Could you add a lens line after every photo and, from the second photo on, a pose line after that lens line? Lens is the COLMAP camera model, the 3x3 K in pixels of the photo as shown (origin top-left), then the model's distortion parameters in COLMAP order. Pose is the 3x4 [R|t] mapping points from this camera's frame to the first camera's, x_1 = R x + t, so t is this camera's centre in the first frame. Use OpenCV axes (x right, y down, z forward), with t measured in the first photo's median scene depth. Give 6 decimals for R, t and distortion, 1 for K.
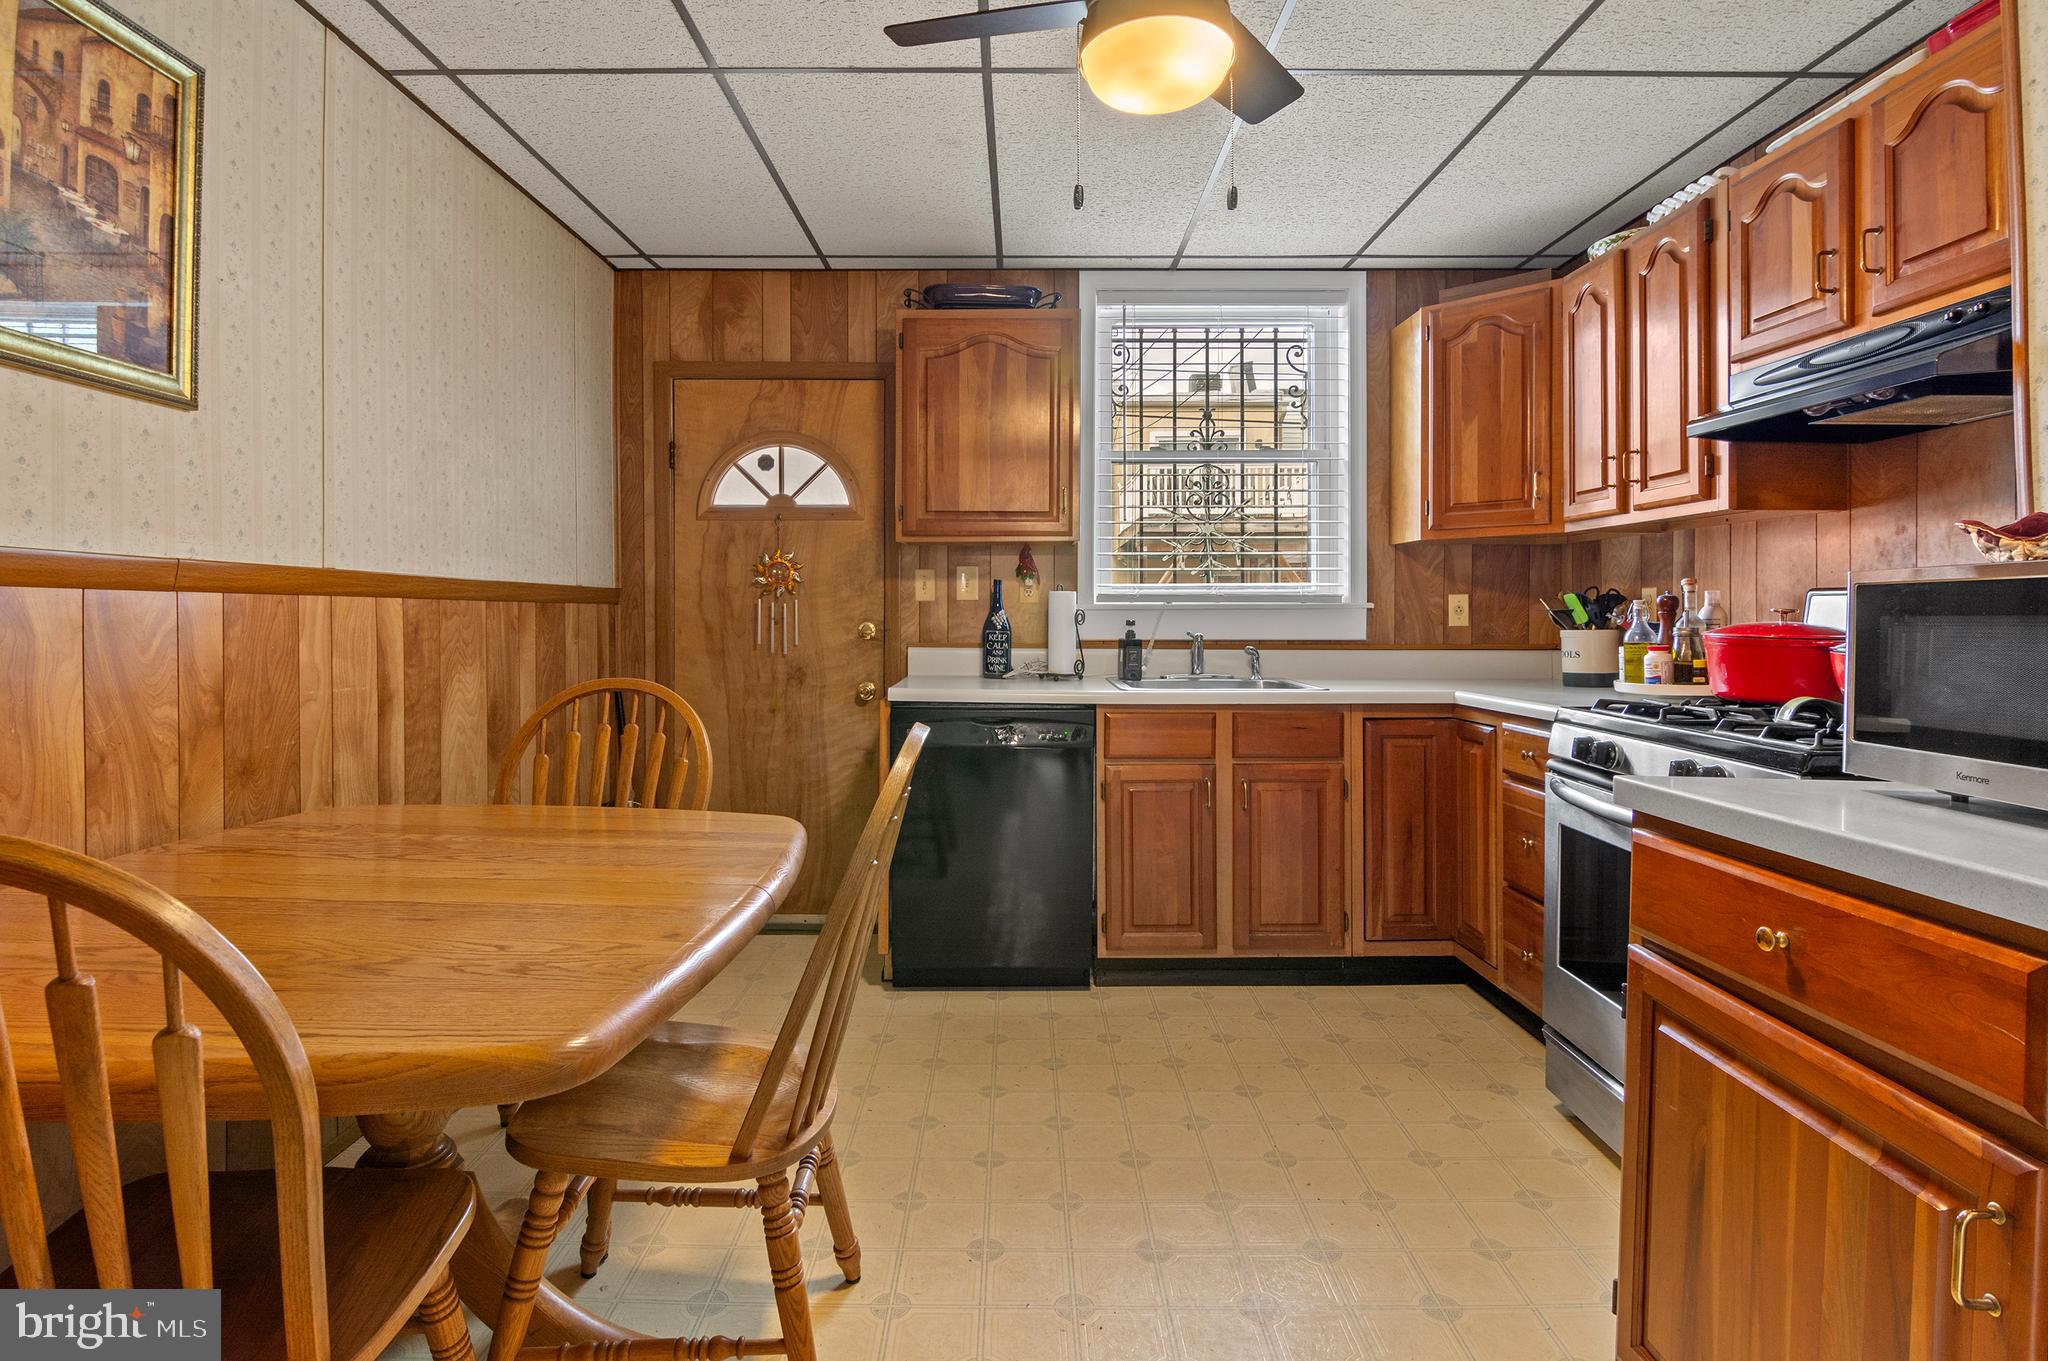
lens RADIAL K [[1029.7, 0, 1019.1], [0, 1029.7, 611.8], [0, 0, 1]] dist [-0.001569, -0.008866]
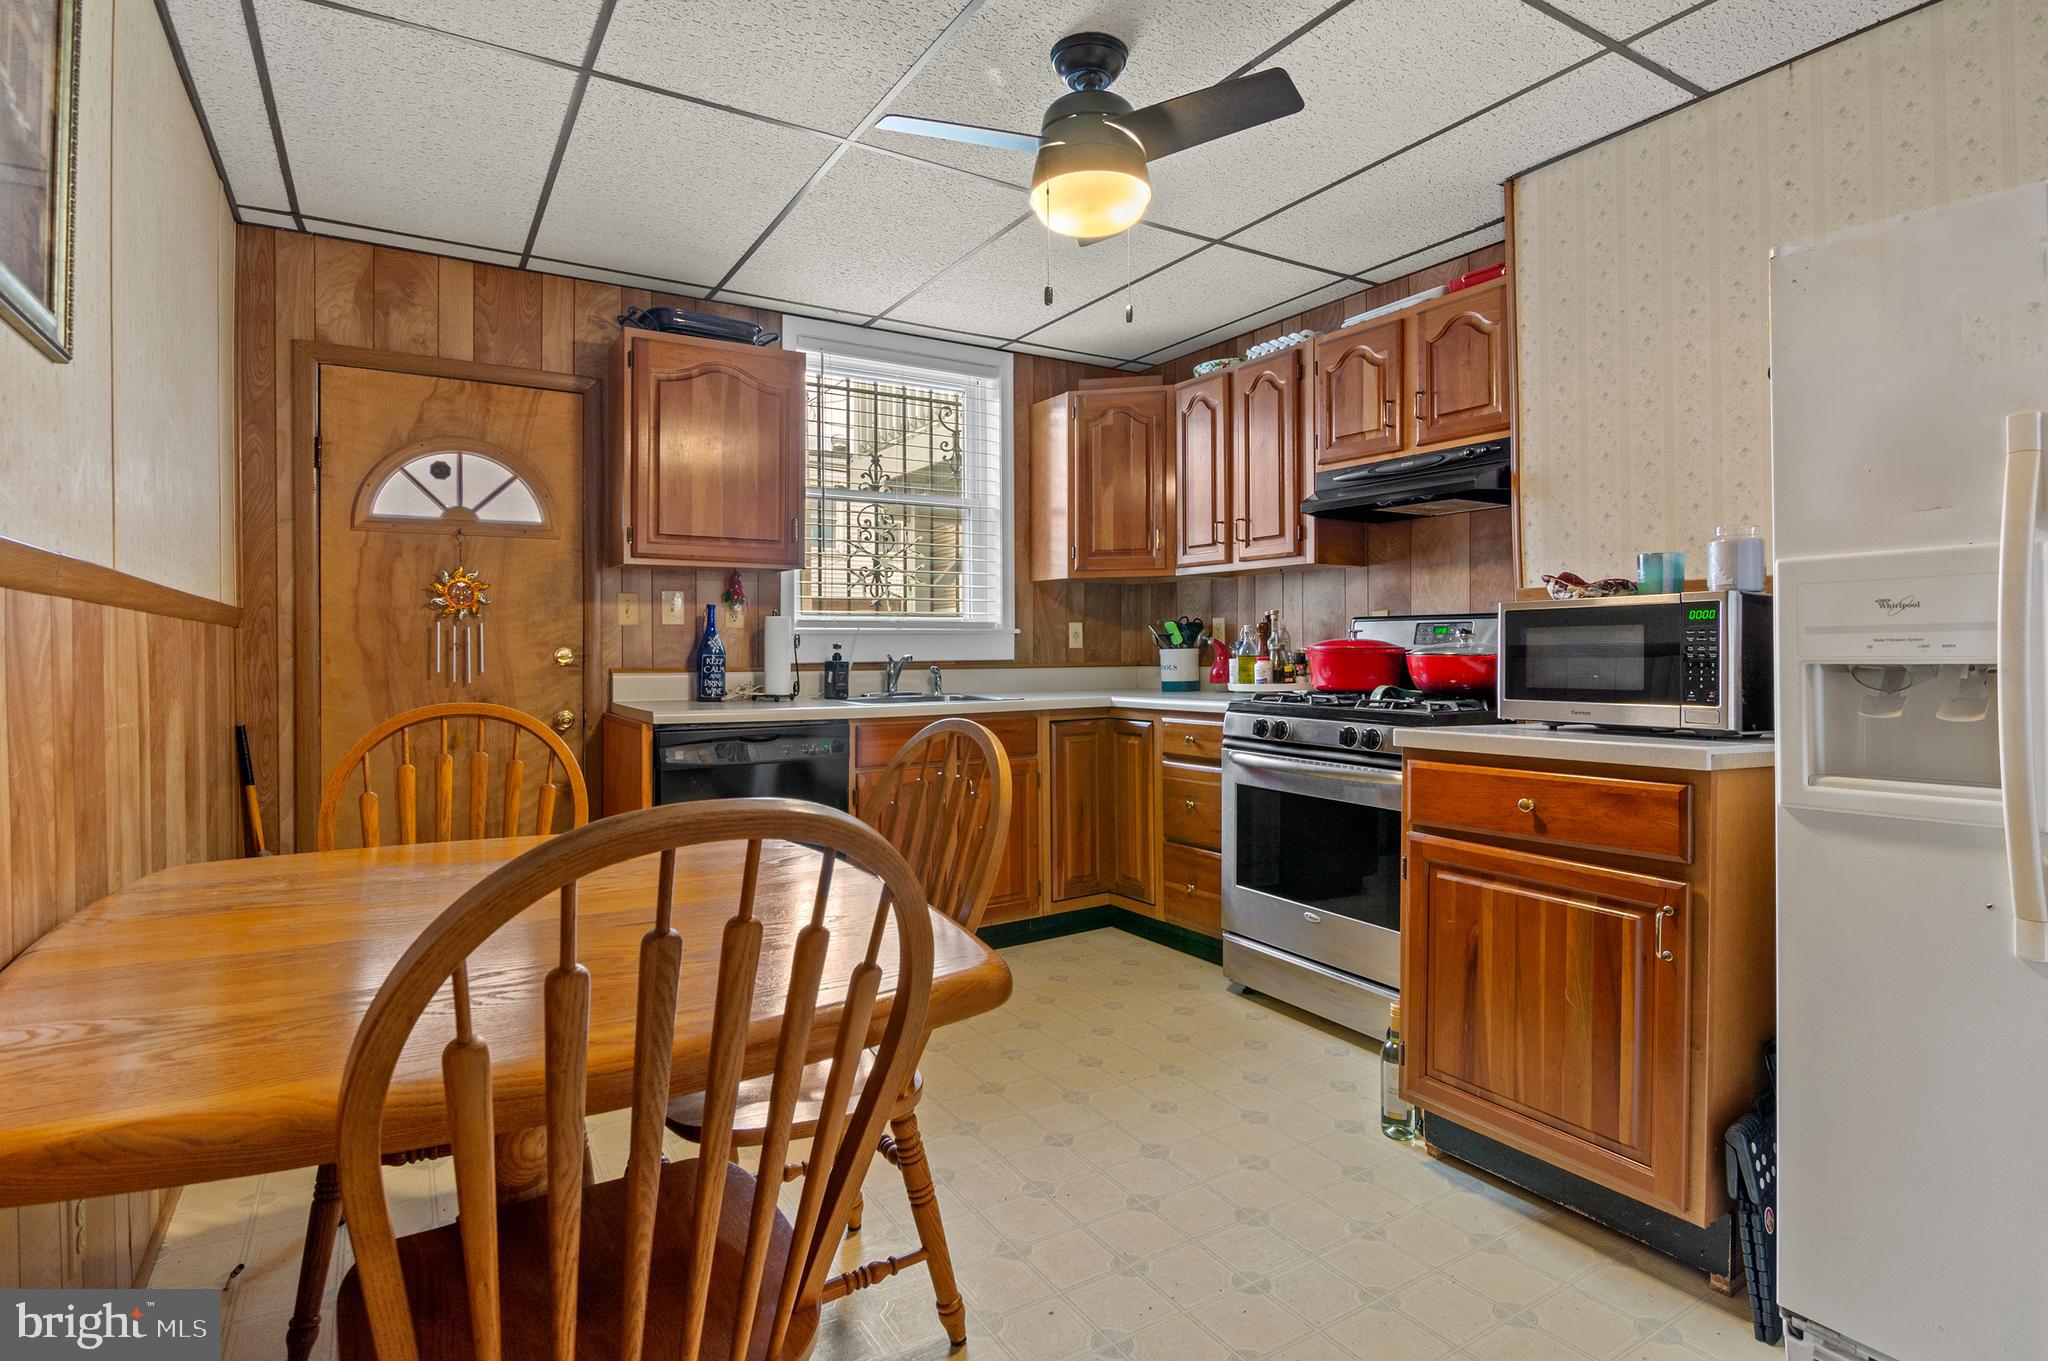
lens RADIAL K [[1020.6, 0, 1015.0], [0, 1020.6, 643.6], [0, 0, 1]] dist [-0.003123, -0.001464]
pose [[0.853386, -0.003606, 0.521267, -0.294425], [0.005265, 0.999985, -0.001702, 0.010681], [-0.521253, 0.004196, 0.853392, -0.018308]]
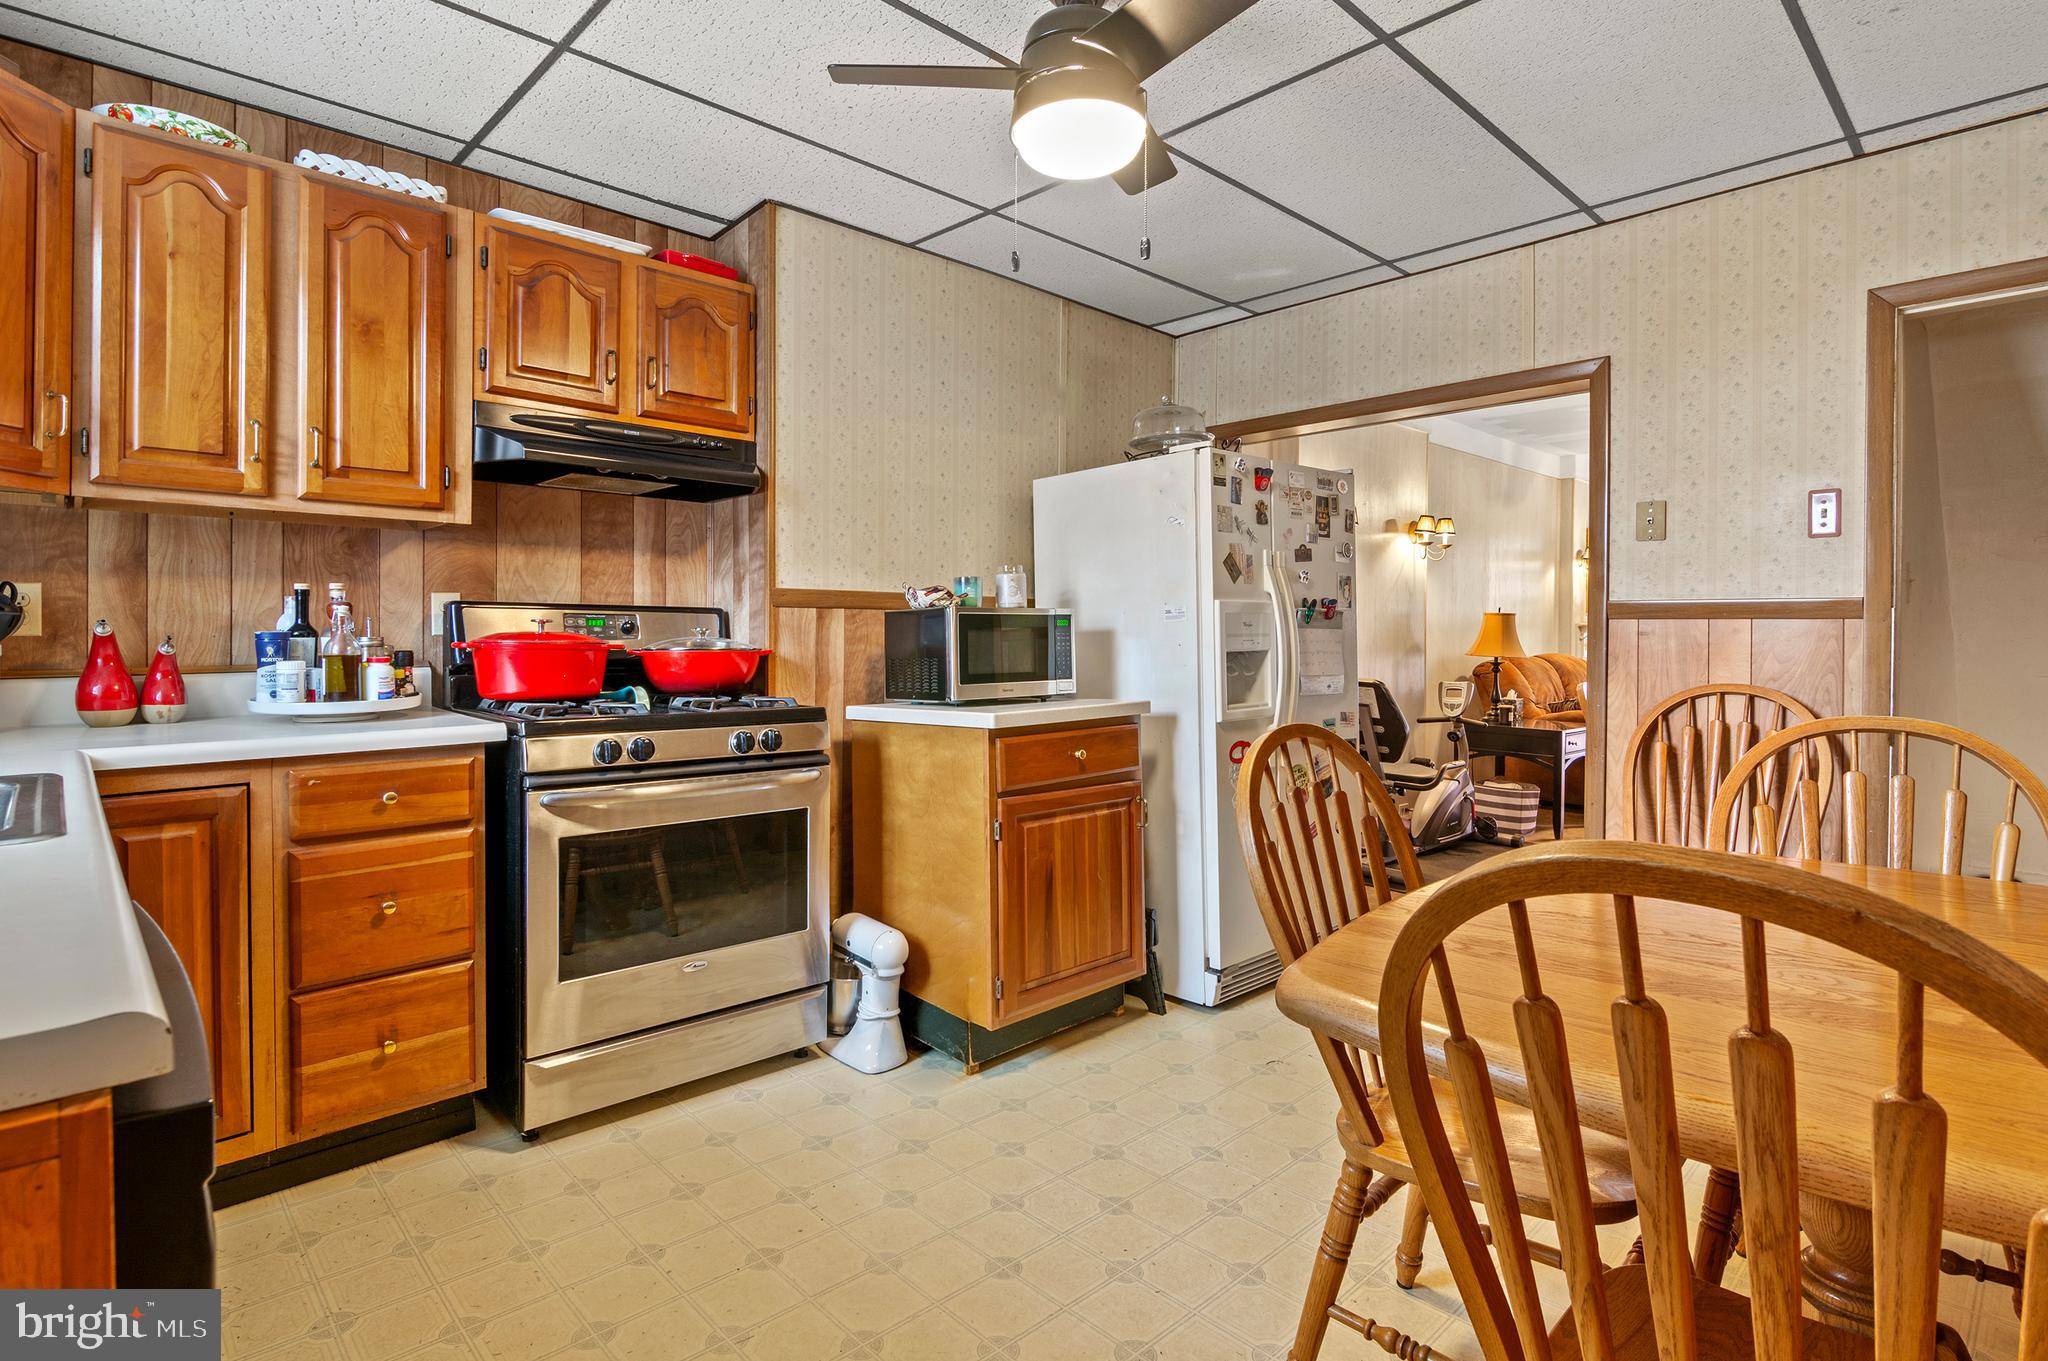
lens RADIAL K [[1020.6, 0, 1015.0], [0, 1020.6, 643.6], [0, 0, 1]] dist [-0.003123, -0.001464]
pose [[-0.683841, -0.010093, 0.729561, -0.307858], [-0.005606, 0.999947, 0.008579, 0.007149], [-0.729609, 0.001776, -0.683862, 0.873733]]
